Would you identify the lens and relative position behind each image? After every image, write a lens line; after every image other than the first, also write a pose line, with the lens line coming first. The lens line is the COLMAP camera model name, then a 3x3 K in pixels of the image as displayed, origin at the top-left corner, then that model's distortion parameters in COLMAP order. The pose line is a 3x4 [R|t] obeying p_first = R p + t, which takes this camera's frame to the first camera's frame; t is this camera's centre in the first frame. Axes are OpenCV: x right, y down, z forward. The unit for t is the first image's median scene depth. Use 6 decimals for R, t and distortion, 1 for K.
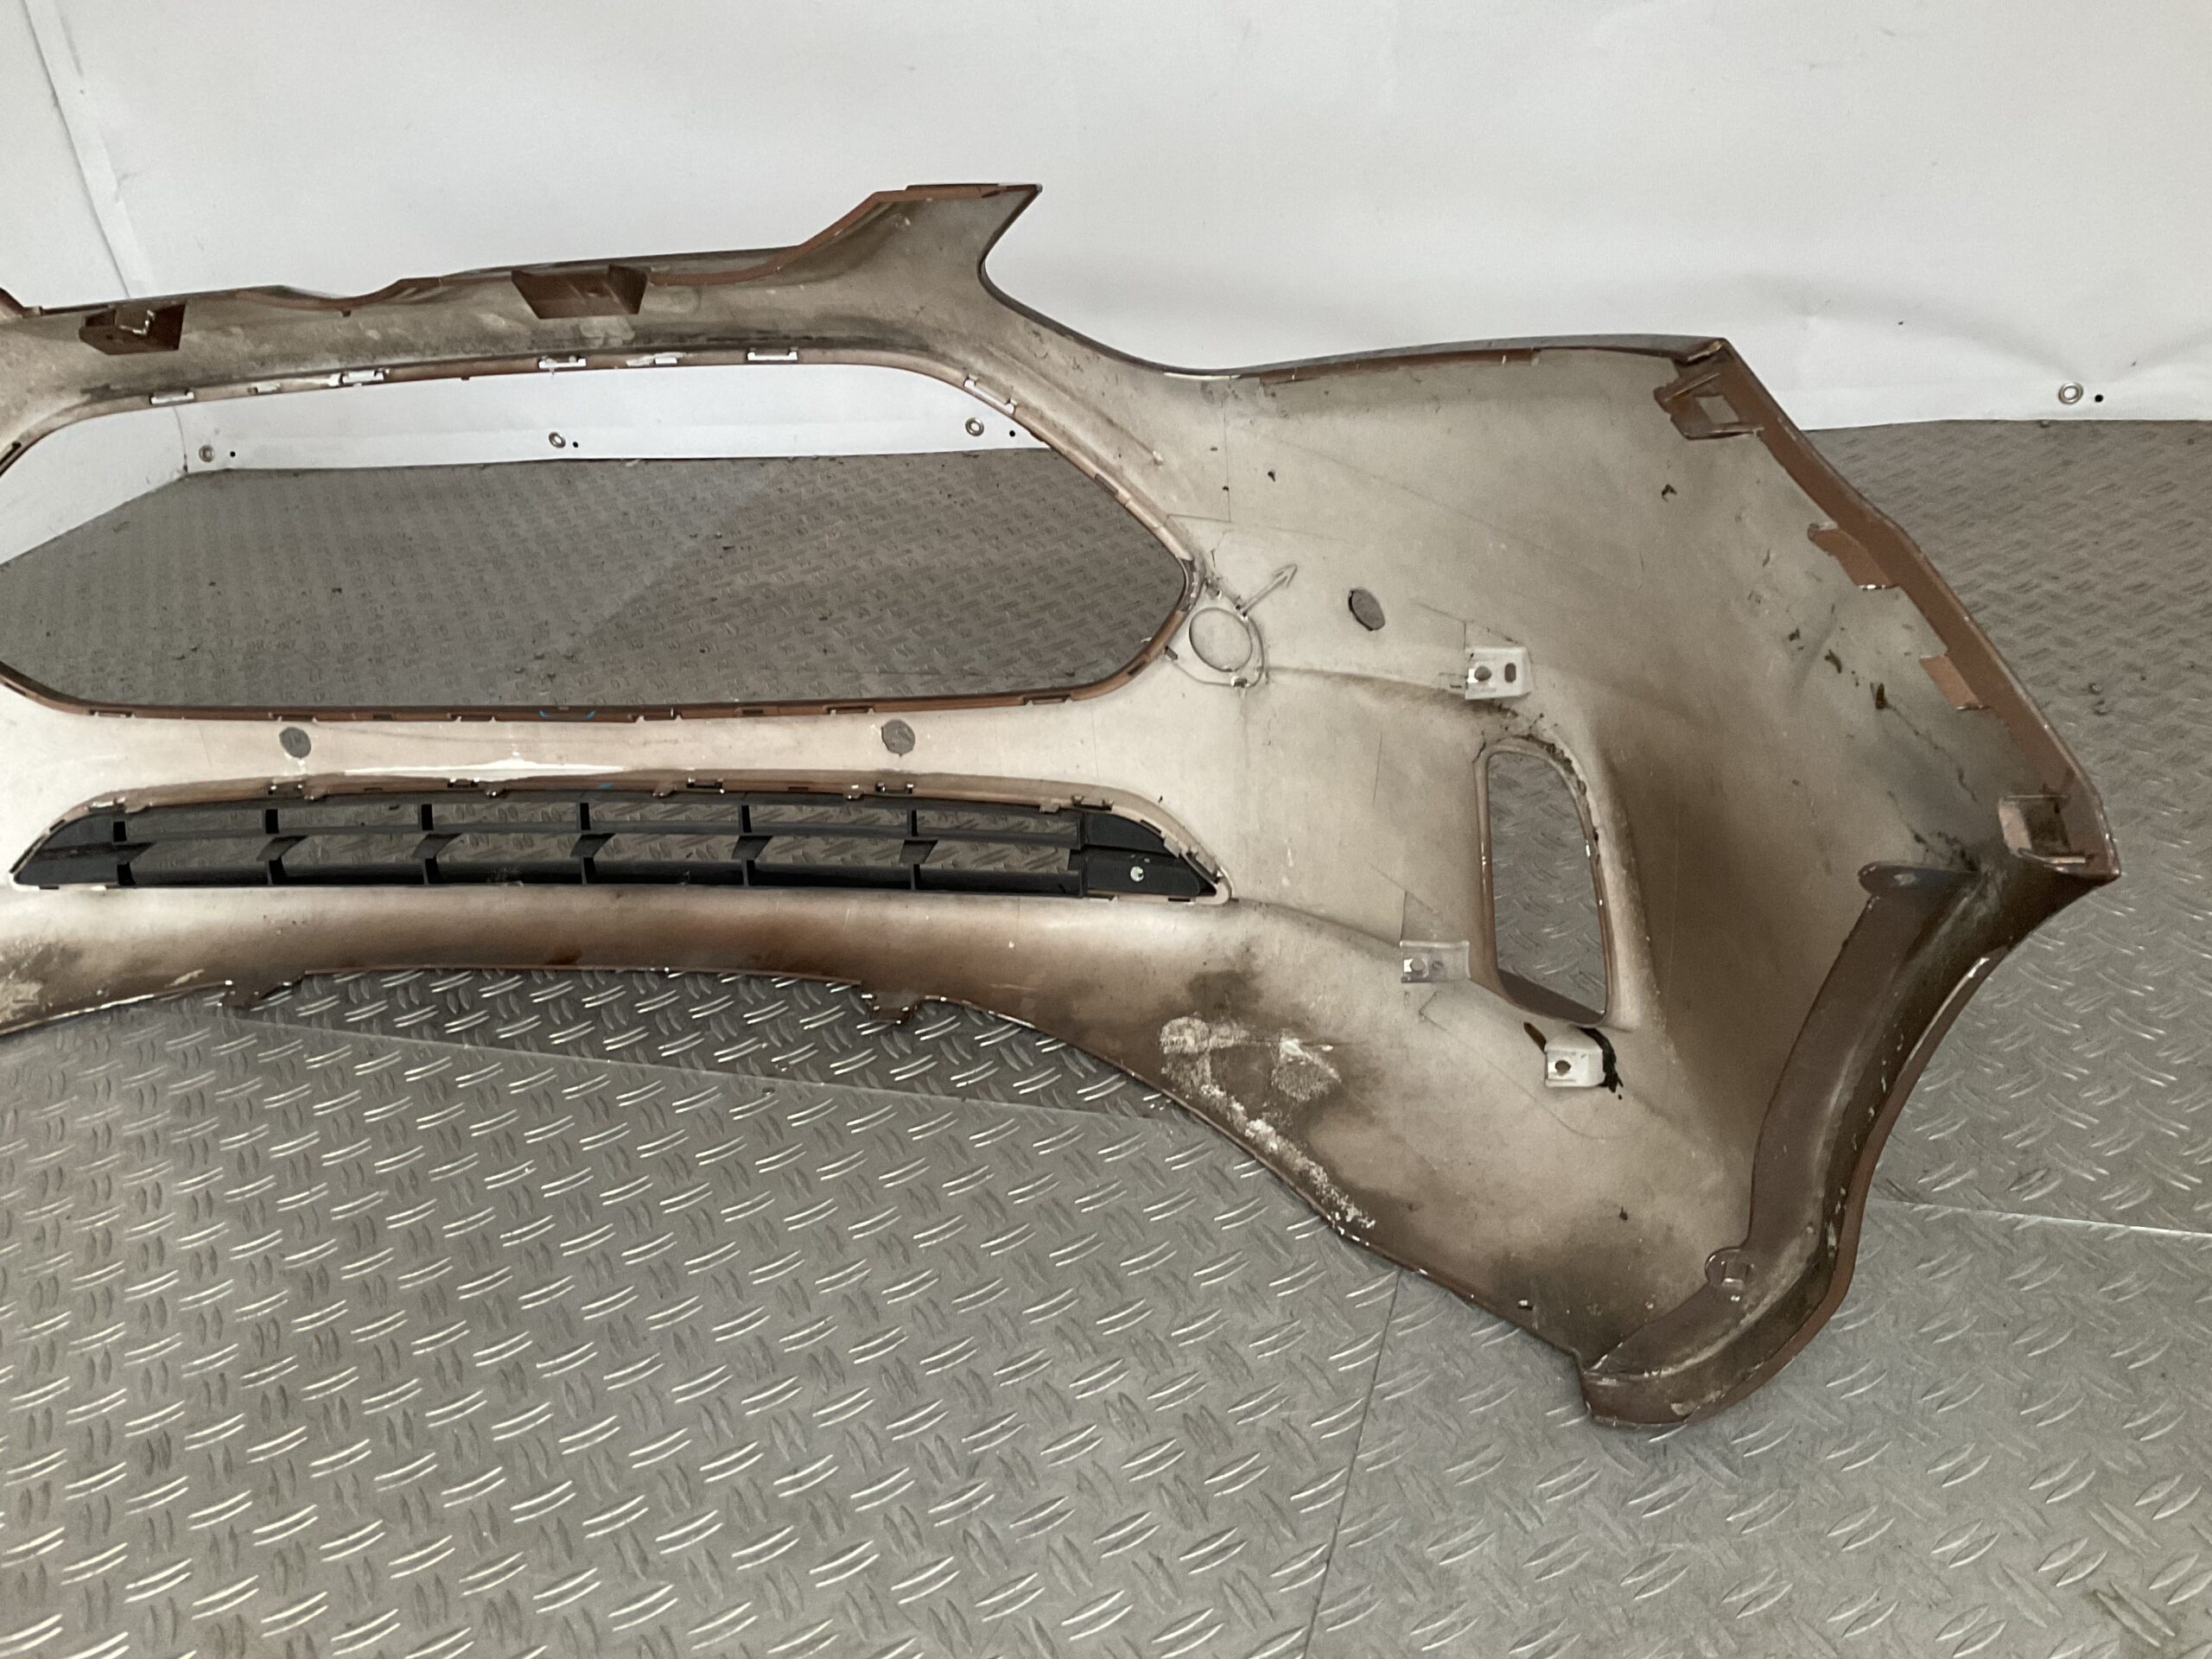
lens RADIAL K [[1874.5, 0, 1107.0], [0, 1874.5, 868.2], [0, 0, 1]] dist [-0.015266, -0.004288]
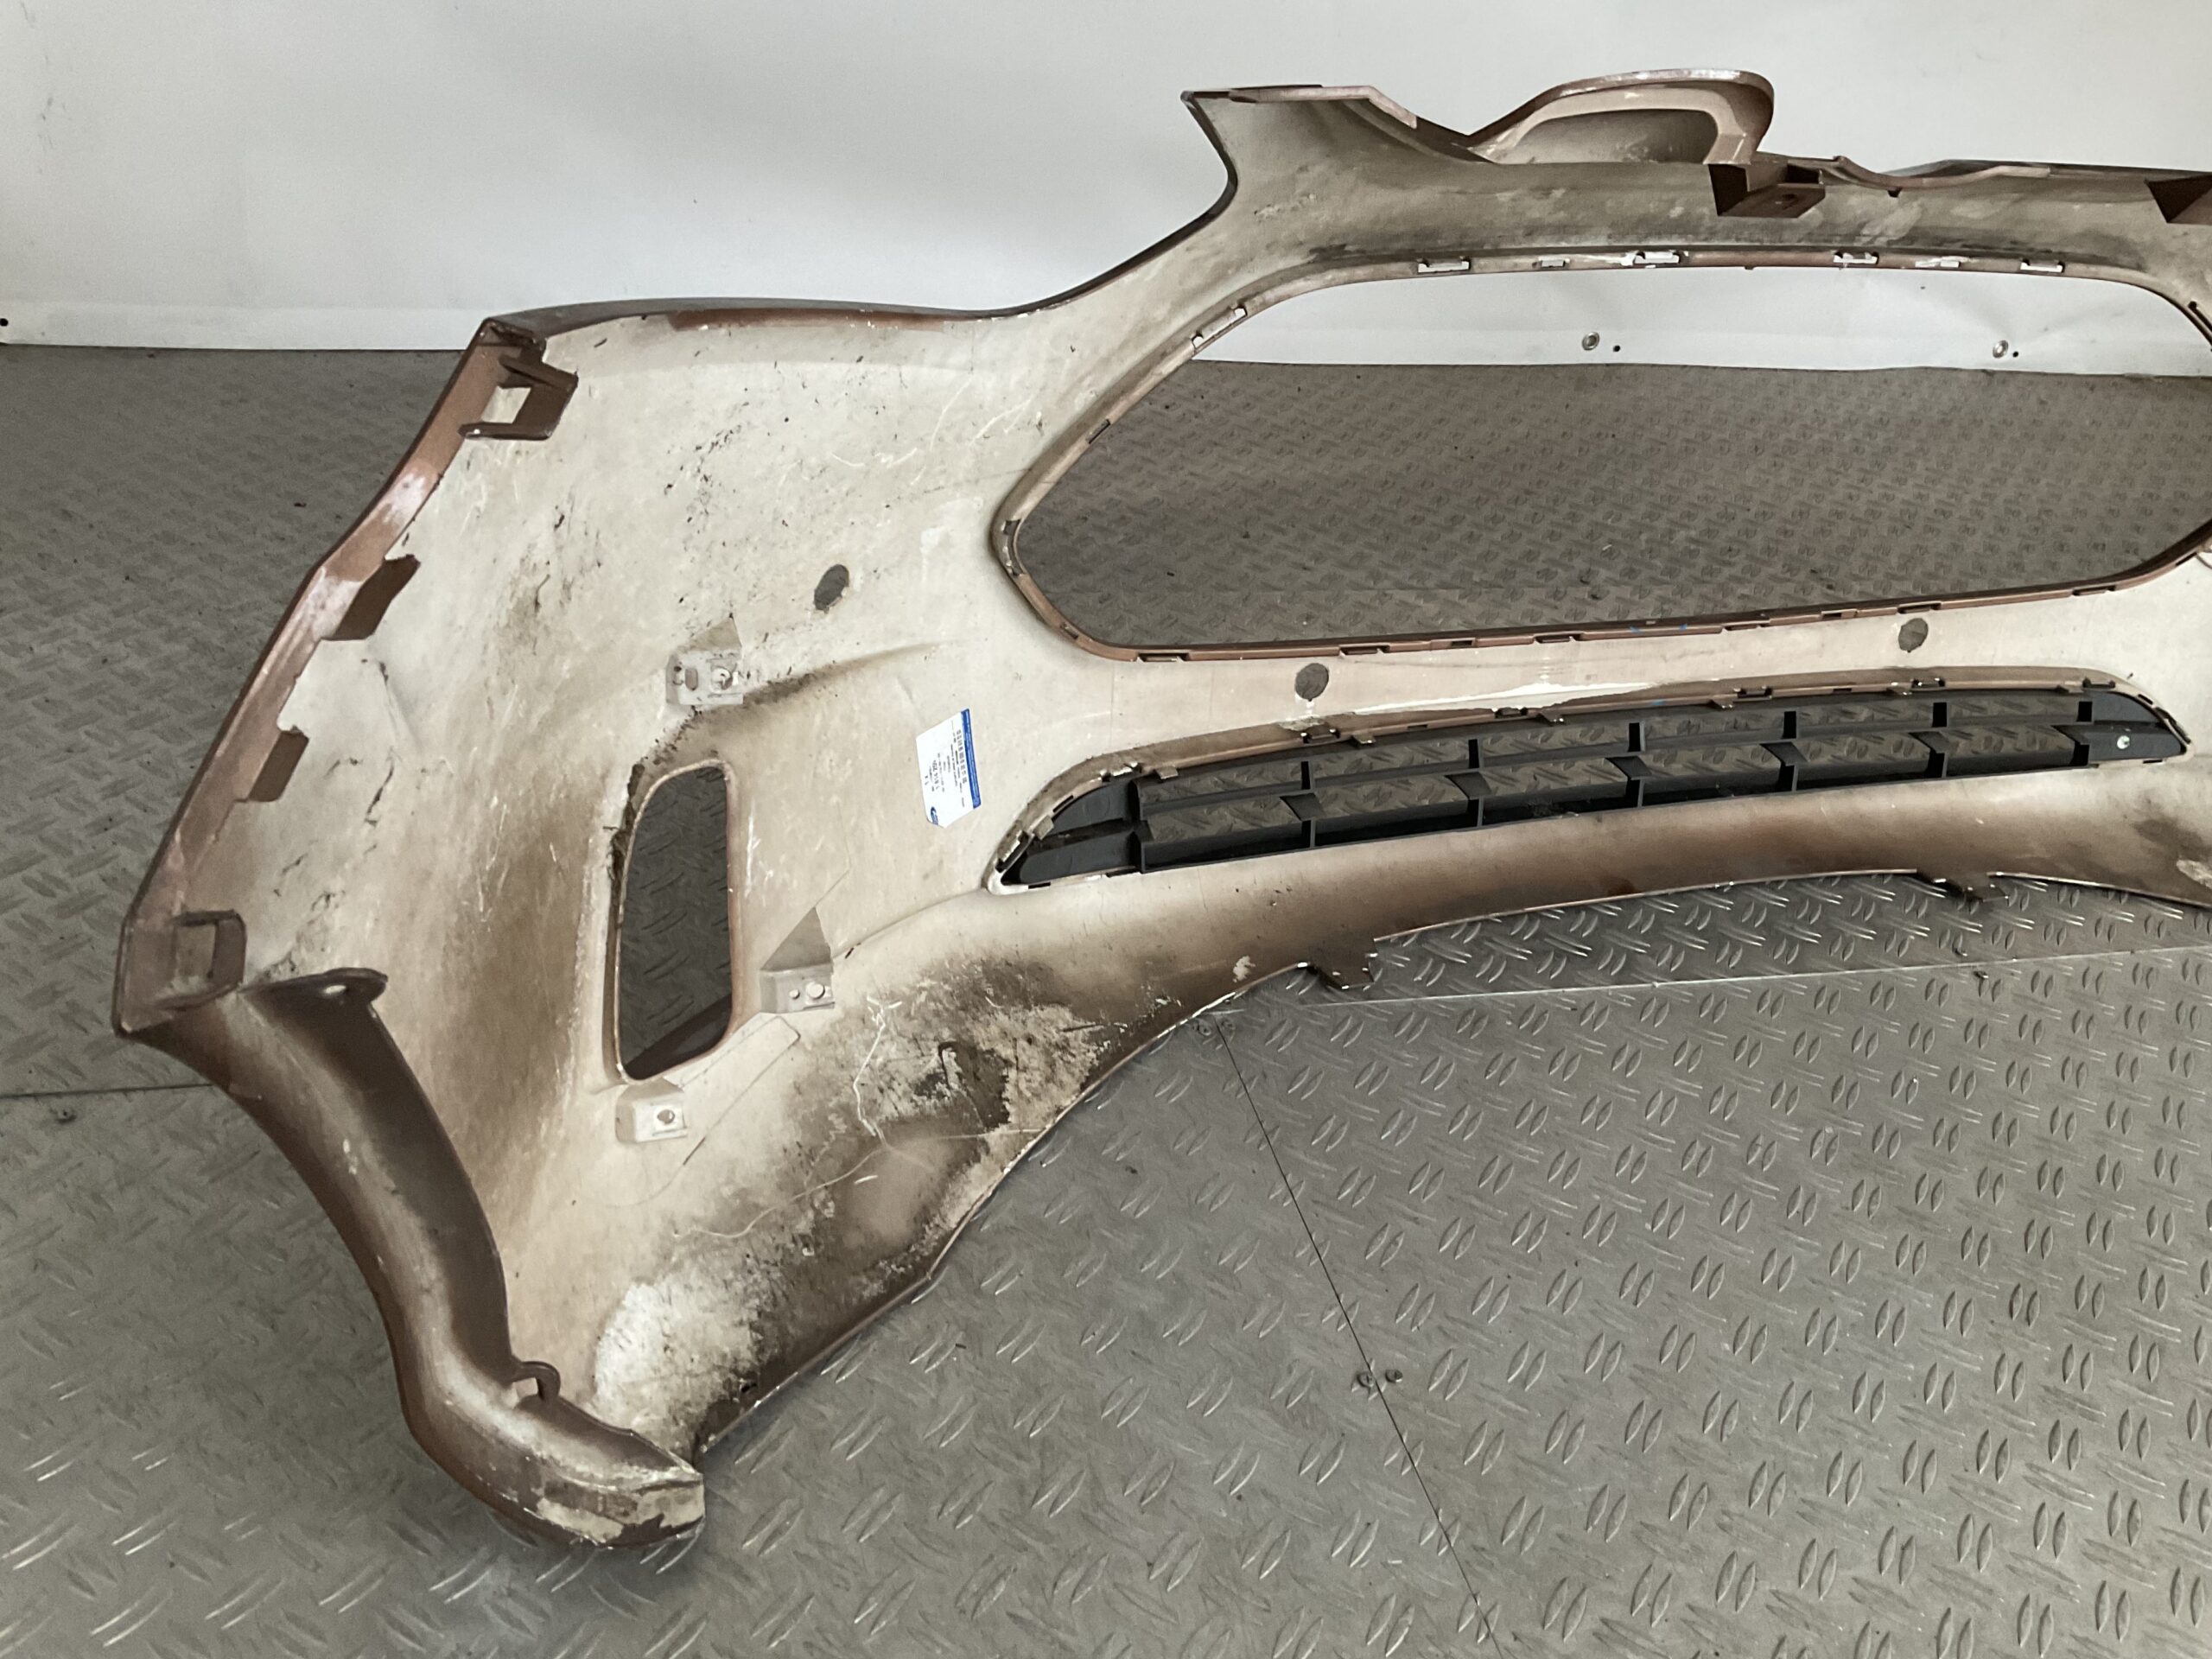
lens RADIAL K [[1874.5, 0, 1107.0], [0, 1874.5, 868.2], [0, 0, 1]] dist [-0.015266, -0.004288]
pose [[0.835563, -0.111714, 0.537917, -1.070420], [0.096719, 0.993727, 0.056139, -0.042425], [-0.540814, 0.005119, 0.841127, 0.357791]]
